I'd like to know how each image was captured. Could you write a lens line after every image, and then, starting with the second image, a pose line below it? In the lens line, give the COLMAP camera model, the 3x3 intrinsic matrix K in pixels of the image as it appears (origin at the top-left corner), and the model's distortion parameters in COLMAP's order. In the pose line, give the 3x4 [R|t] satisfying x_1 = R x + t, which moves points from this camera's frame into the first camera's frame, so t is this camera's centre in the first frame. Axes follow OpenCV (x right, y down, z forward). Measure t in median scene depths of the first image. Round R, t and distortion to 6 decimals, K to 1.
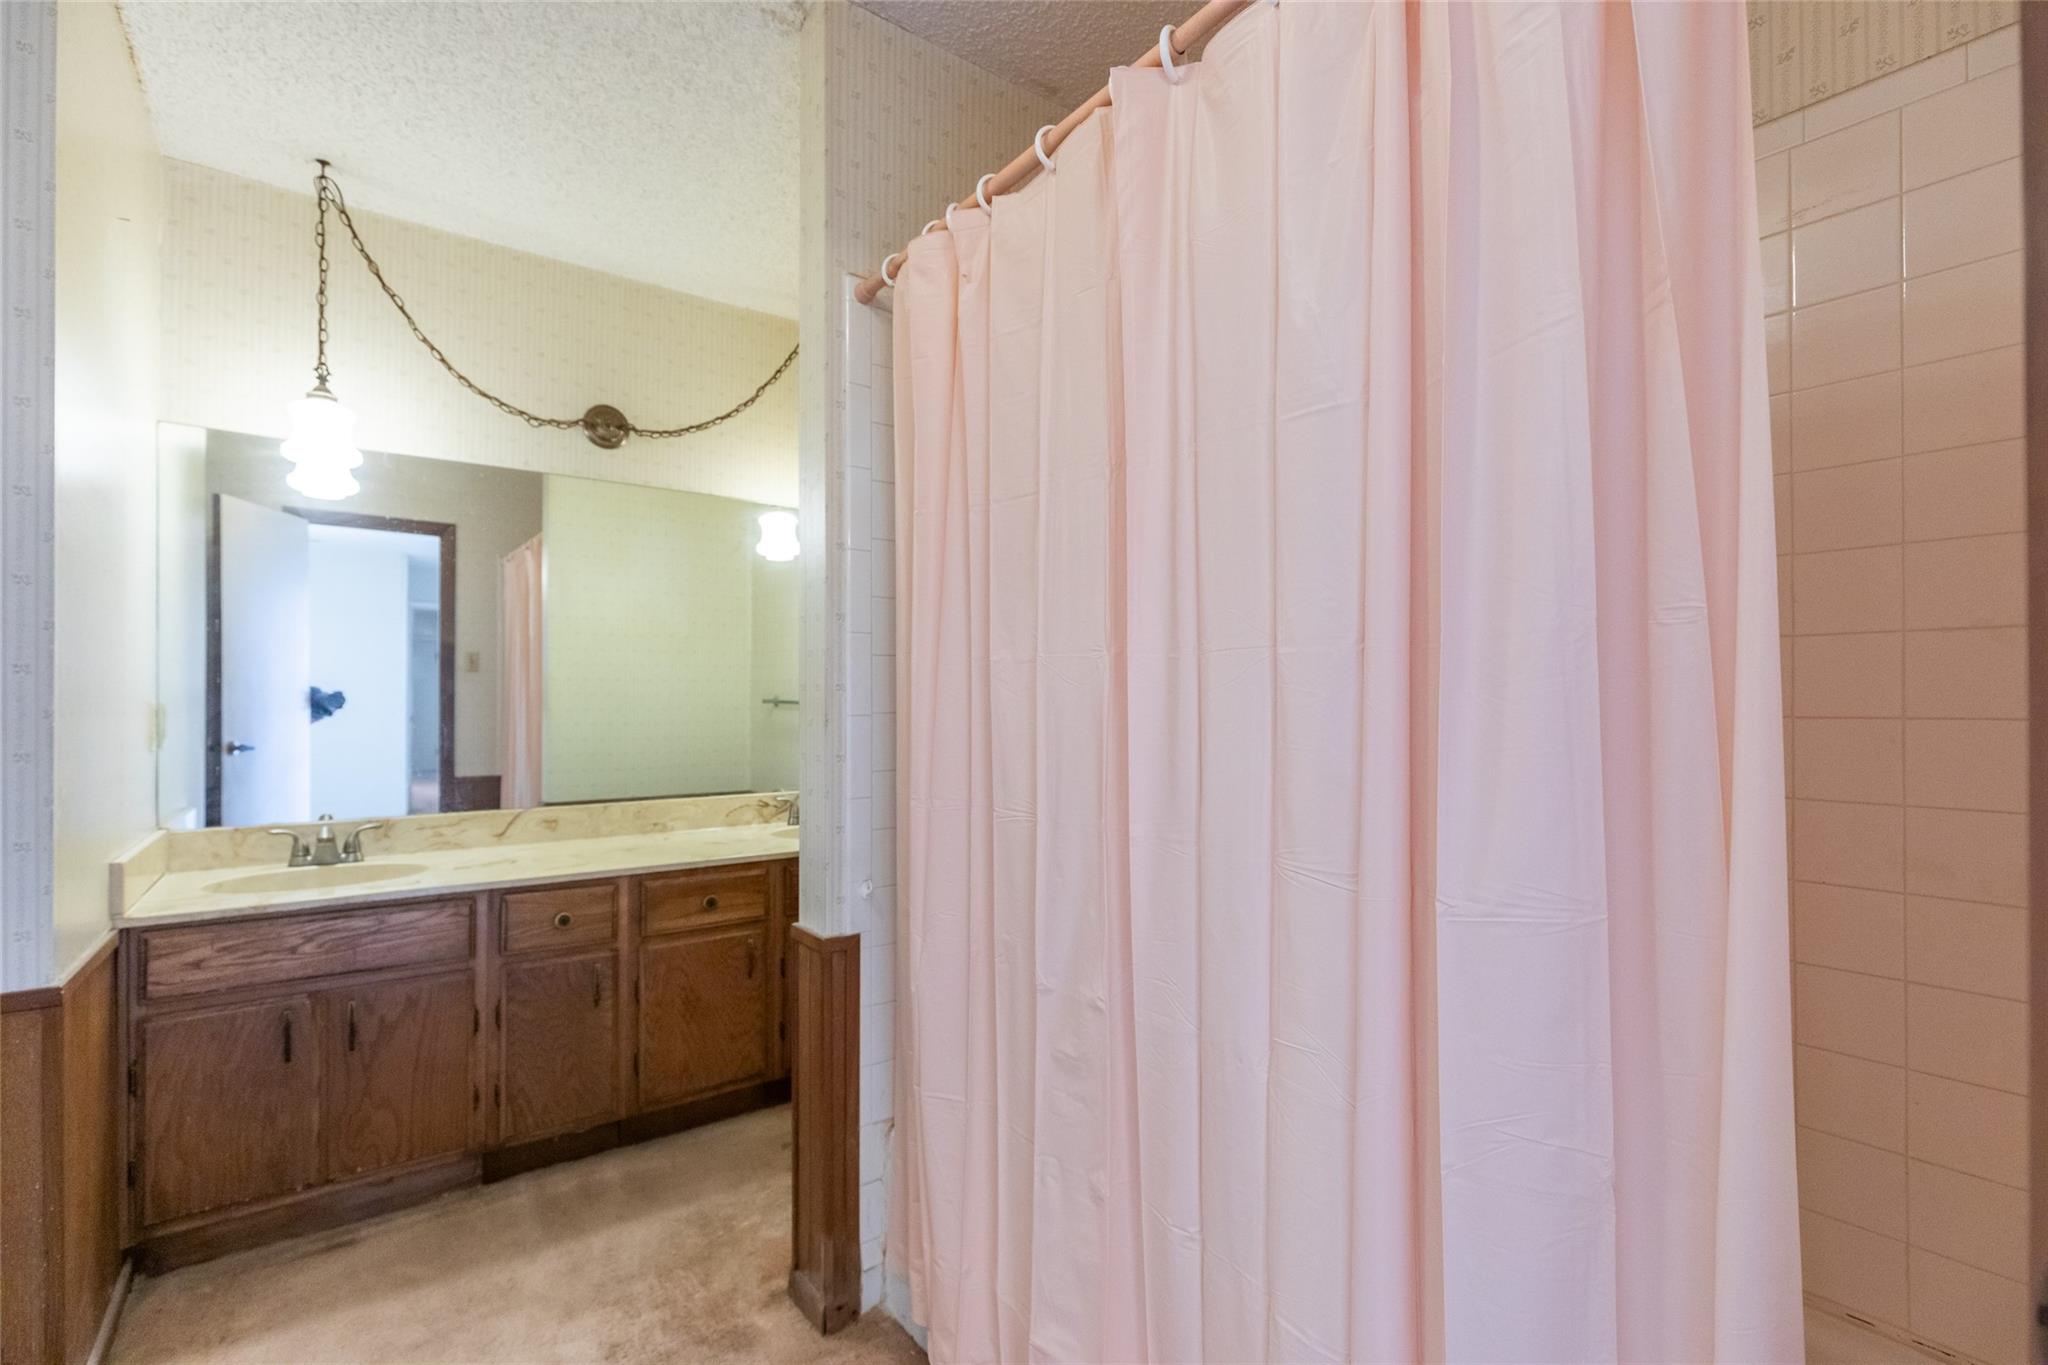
lens RADIAL K [[932.9, 0, 1028.1], [0, 932.9, 690.4], [0, 0, 1]] dist [0.000529, -0.000023]
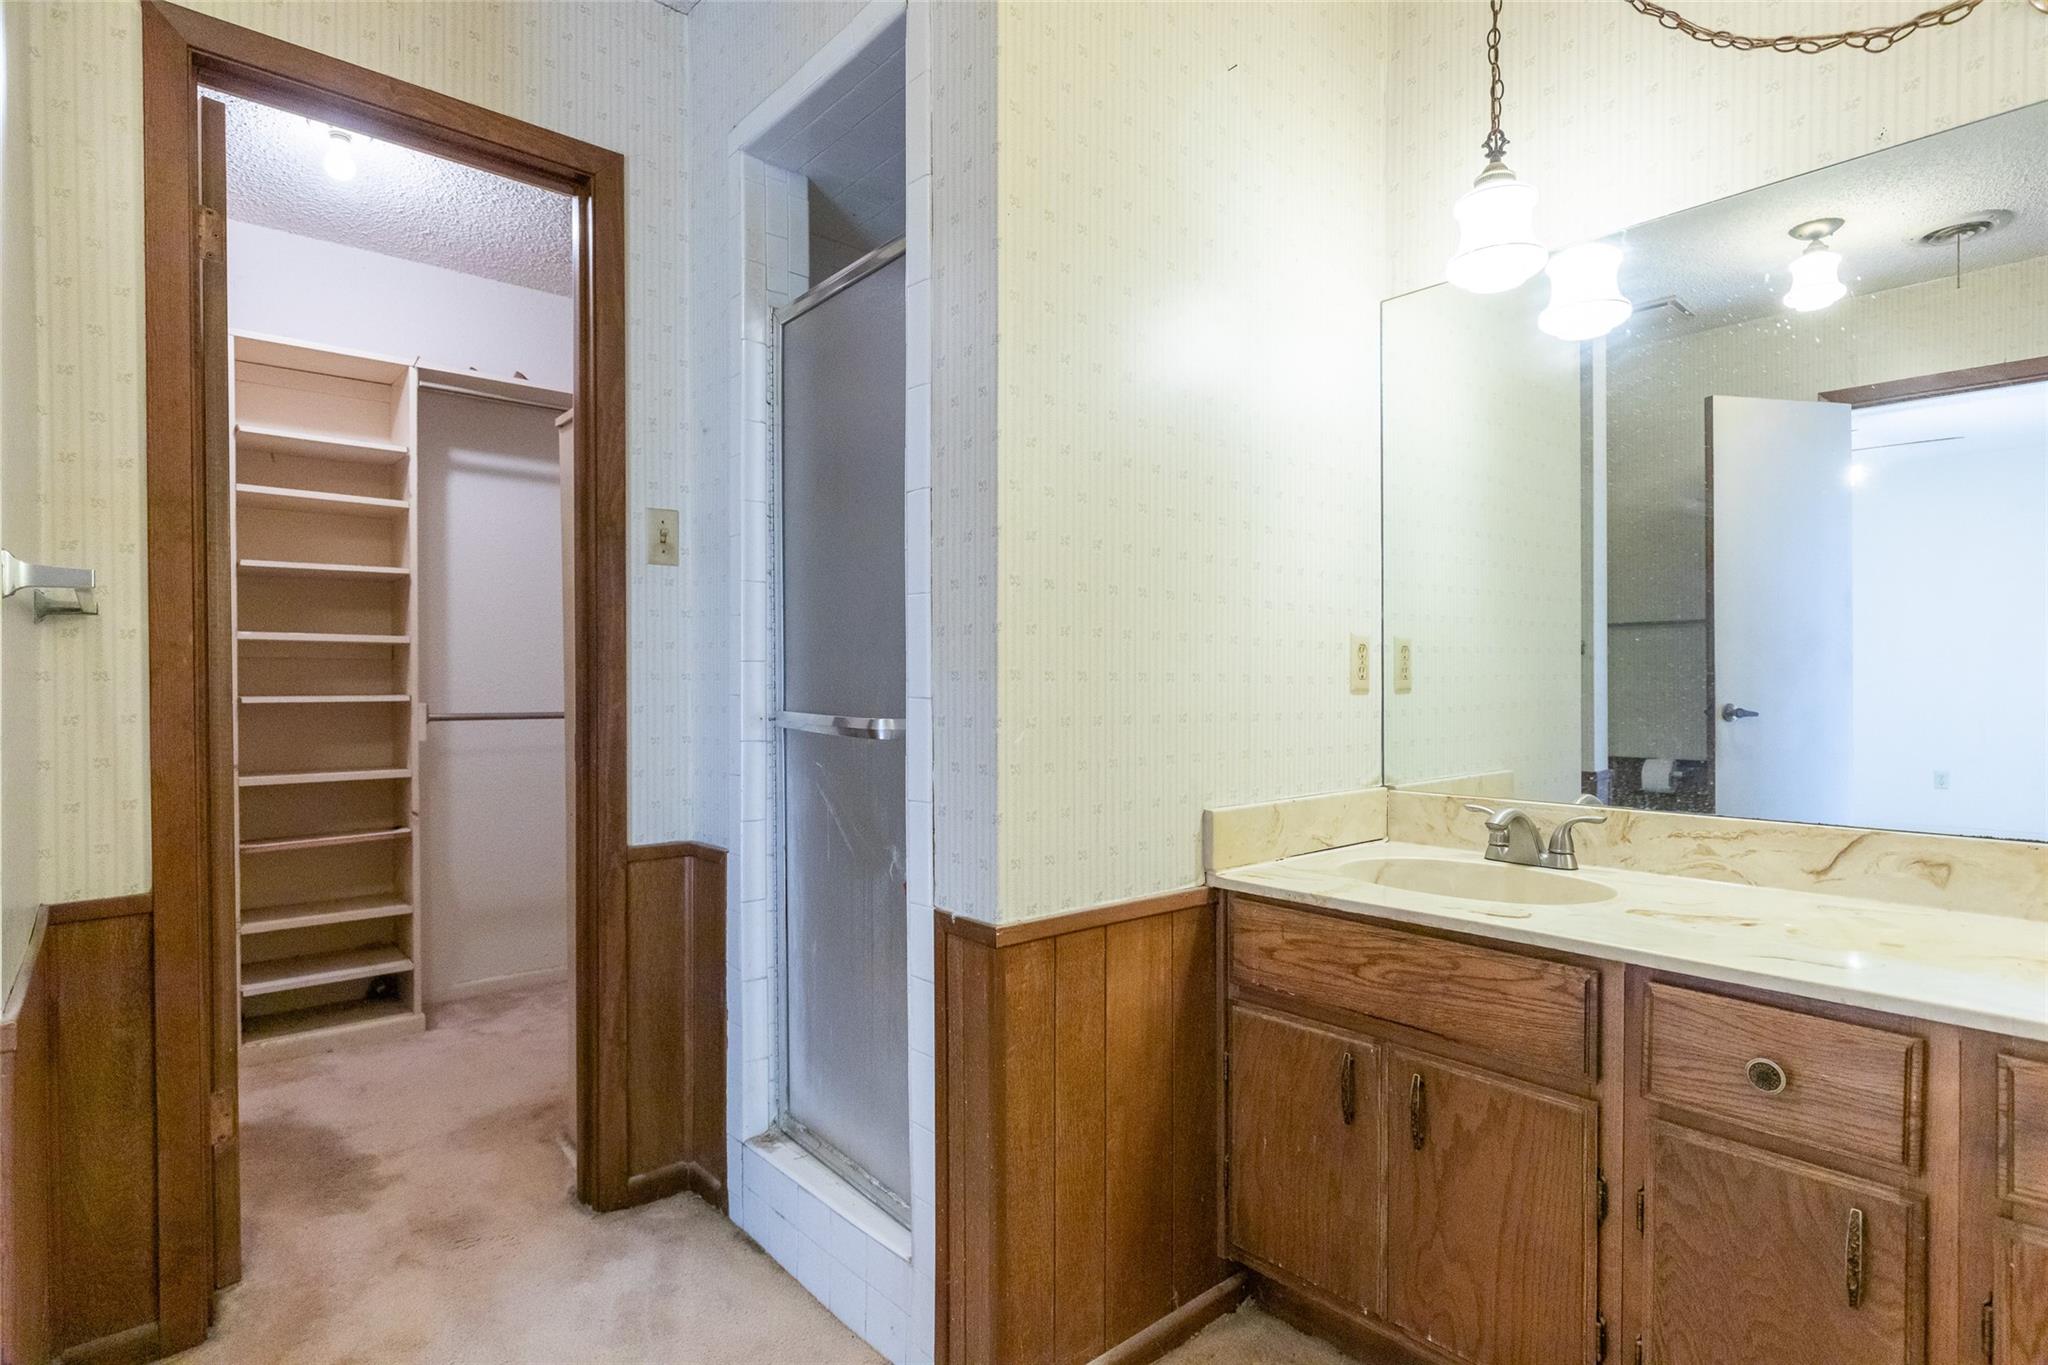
lens RADIAL K [[1044.7, 0, 1028.4], [0, 1044.7, 684.2], [0, 0, 1]] dist [-0.004235, 0.000001]
pose [[0.062652, 0.000757, -0.998035, -0.014292], [0.011446, 0.999933, 0.001477, 0.051920], [0.997970, -0.011516, 0.062639, 0.621718]]
